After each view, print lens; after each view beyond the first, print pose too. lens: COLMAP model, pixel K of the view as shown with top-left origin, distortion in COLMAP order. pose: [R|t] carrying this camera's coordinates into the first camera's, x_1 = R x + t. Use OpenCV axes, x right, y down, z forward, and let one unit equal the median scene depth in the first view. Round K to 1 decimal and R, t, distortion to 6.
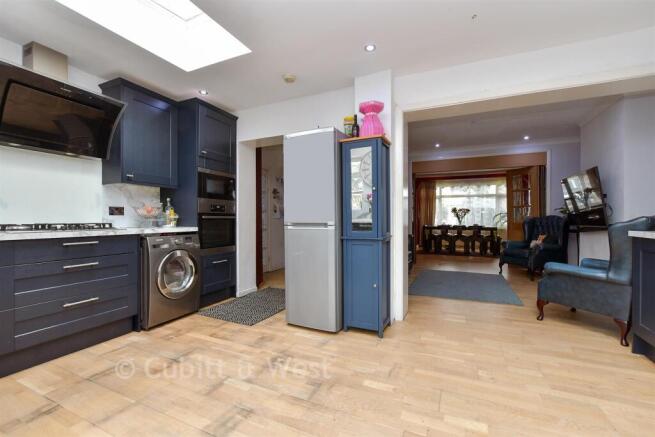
lens RADIAL K [[288.0, 0, 327.5], [0, 288.0, 218.5], [0, 0, 1]] dist [-0.017808, 0.001272]
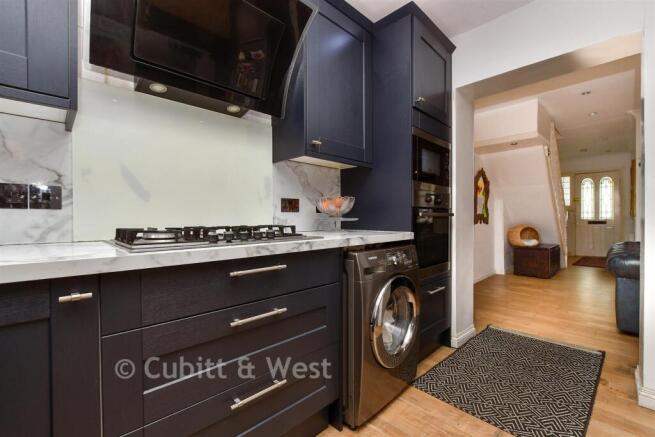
lens RADIAL K [[288.0, 0, 327.5], [0, 288.0, 218.5], [0, 0, 1]] dist [-0.017808, 0.001272]
pose [[0.932582, -0.000871, -0.360956, -0.459110], [0.003449, 0.999973, 0.006498, -0.001146], [0.360941, -0.007305, 0.932560, 0.464892]]
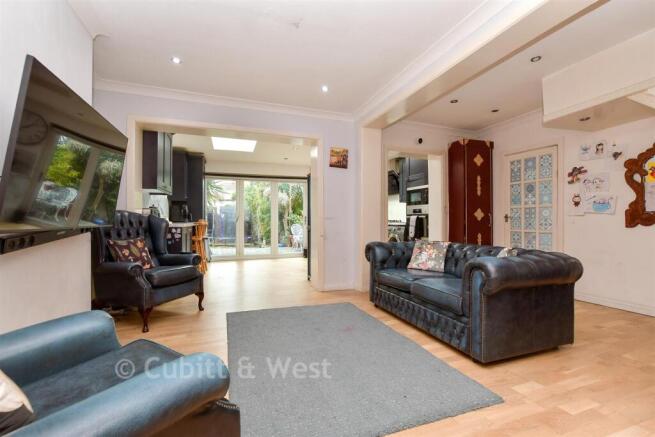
lens RADIAL K [[288.0, 0, 327.5], [0, 288.0, 218.5], [0, 0, 1]] dist [-0.017808, 0.001272]
pose [[-0.717898, -0.003413, -0.696140, 1.155070], [0.002629, 0.999968, -0.007613, 0.016129], [0.696143, -0.007296, -0.717866, 1.997996]]
